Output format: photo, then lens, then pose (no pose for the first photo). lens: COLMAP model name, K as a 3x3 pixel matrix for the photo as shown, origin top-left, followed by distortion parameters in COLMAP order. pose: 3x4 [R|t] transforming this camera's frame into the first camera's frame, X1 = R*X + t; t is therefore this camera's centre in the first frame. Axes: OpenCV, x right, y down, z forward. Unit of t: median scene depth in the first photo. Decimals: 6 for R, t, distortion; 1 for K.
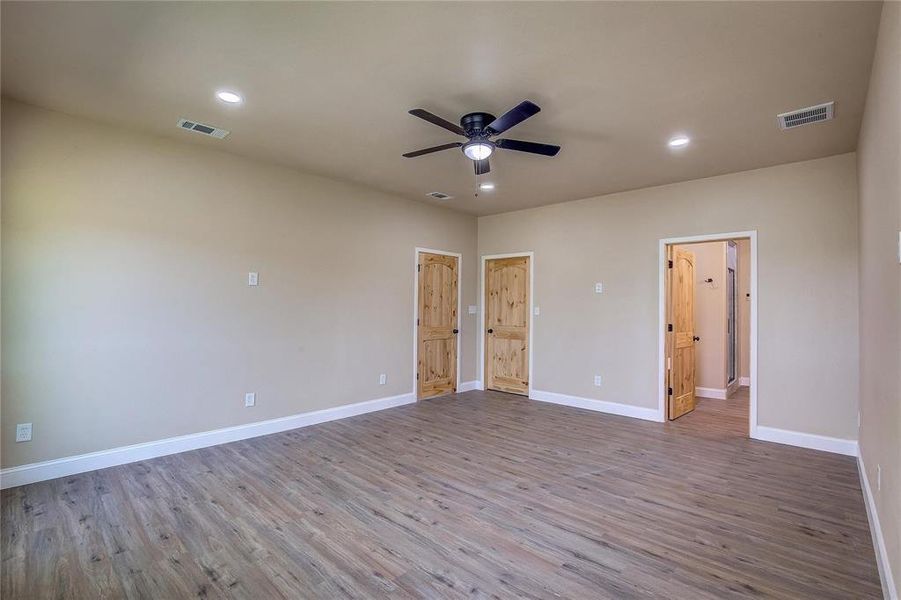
lens RADIAL K [[420.2, 0, 446.2], [0, 420.2, 302.1], [0, 0, 1]] dist [-0.021458, 0.000585]
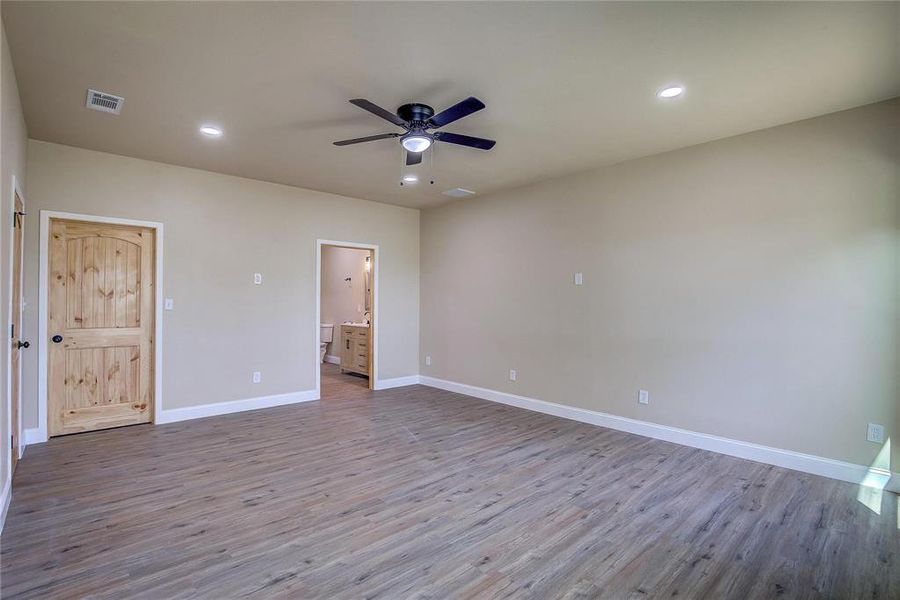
lens RADIAL K [[419.8, 0, 445.7], [0, 419.8, 302.1], [0, 0, 1]] dist [-0.021458, 0.000585]
pose [[0.074576, -0.007439, 0.997188, -0.719665], [-0.019364, 0.999773, 0.008906, 0.001641], [-0.997027, -0.019974, 0.074415, 0.666525]]
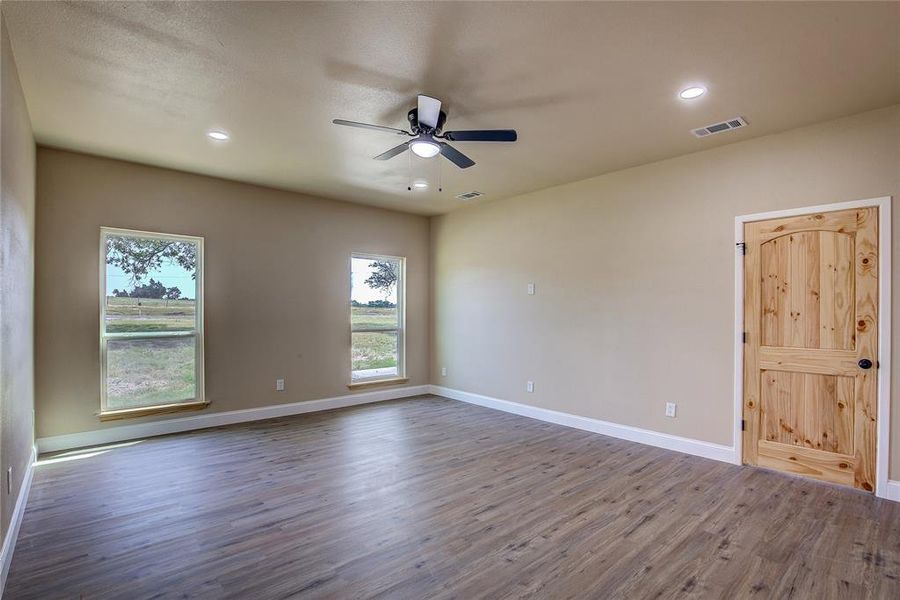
lens RADIAL K [[418.7, 0, 456.5], [0, 418.7, 311.6], [0, 0, 1]] dist [-0.014973, 0.000219]
pose [[-0.071108, -0.005282, -0.997455, 0.816921], [0.007803, 0.999952, -0.005852, 0.015251], [0.997438, -0.008199, -0.071064, 0.894220]]
